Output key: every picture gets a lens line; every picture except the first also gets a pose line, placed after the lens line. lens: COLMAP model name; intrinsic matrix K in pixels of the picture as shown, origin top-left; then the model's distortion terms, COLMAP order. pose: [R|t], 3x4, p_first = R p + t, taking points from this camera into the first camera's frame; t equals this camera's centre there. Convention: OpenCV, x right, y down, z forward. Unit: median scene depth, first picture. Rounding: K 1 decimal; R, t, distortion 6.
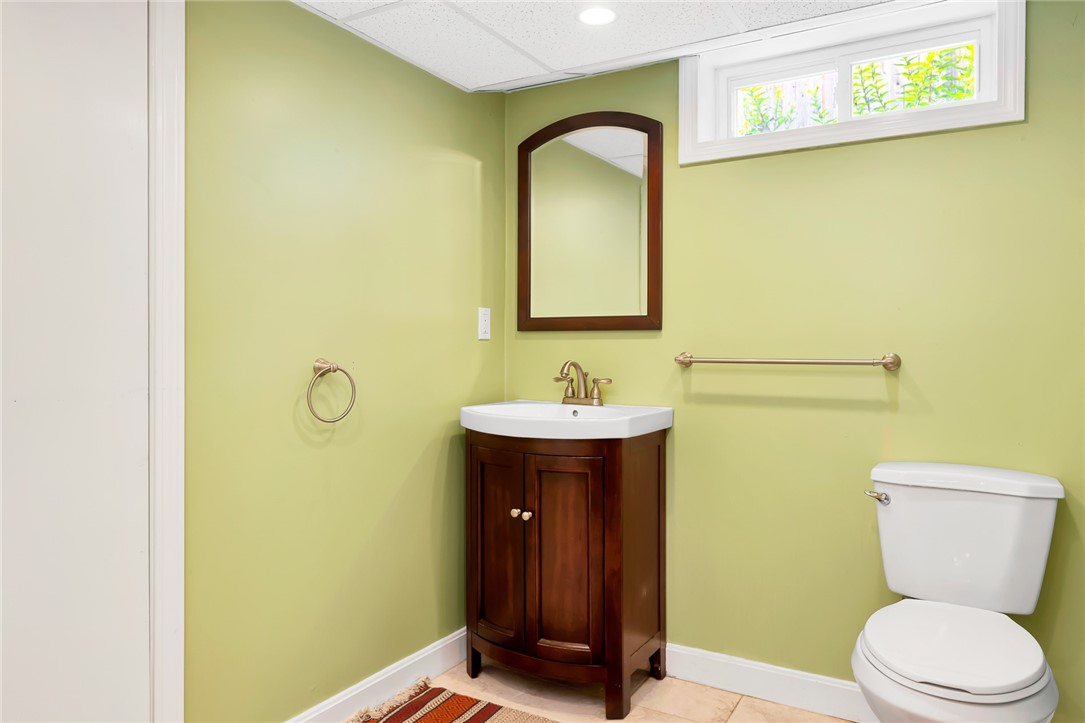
lens RADIAL K [[716.9, 0, 544.9], [0, 716.9, 359.6], [0, 0, 1]] dist [0.008038, 0.001385]
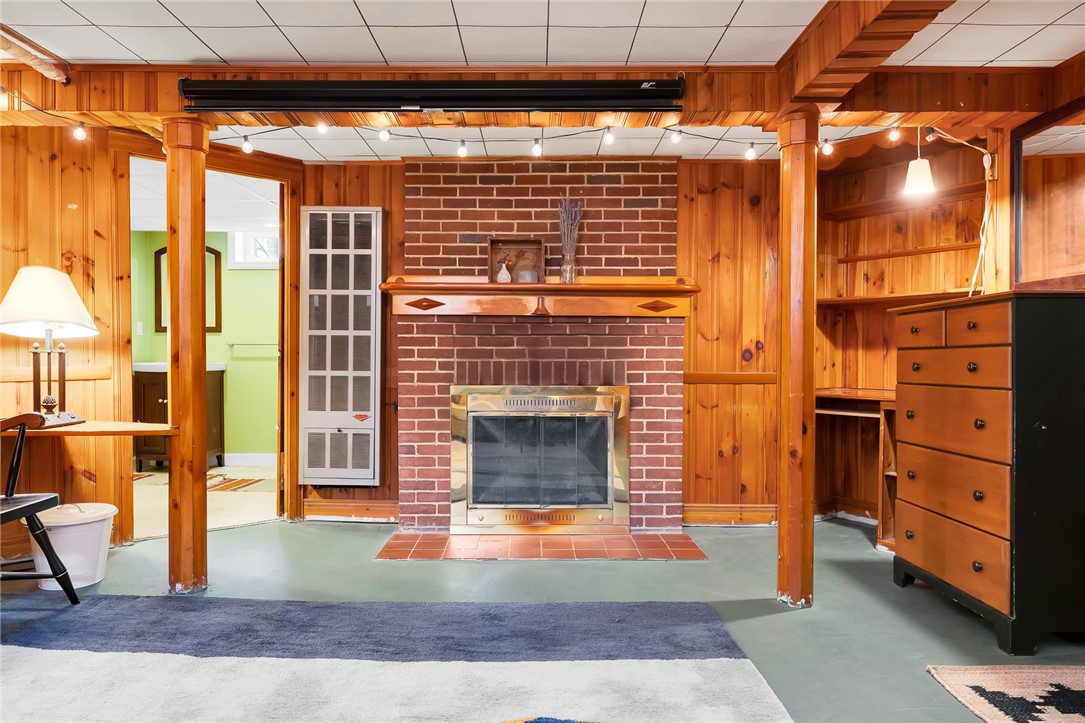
lens RADIAL K [[716.9, 0, 545.0], [0, 716.9, 360.9], [0, 0, 1]] dist [0.008038, 0.001385]
pose [[0.857208, -0.008052, 0.514907, -0.174471], [0.006938, 0.999968, 0.004087, 0.059310], [-0.514923, 0.000069, 0.857236, -1.846264]]
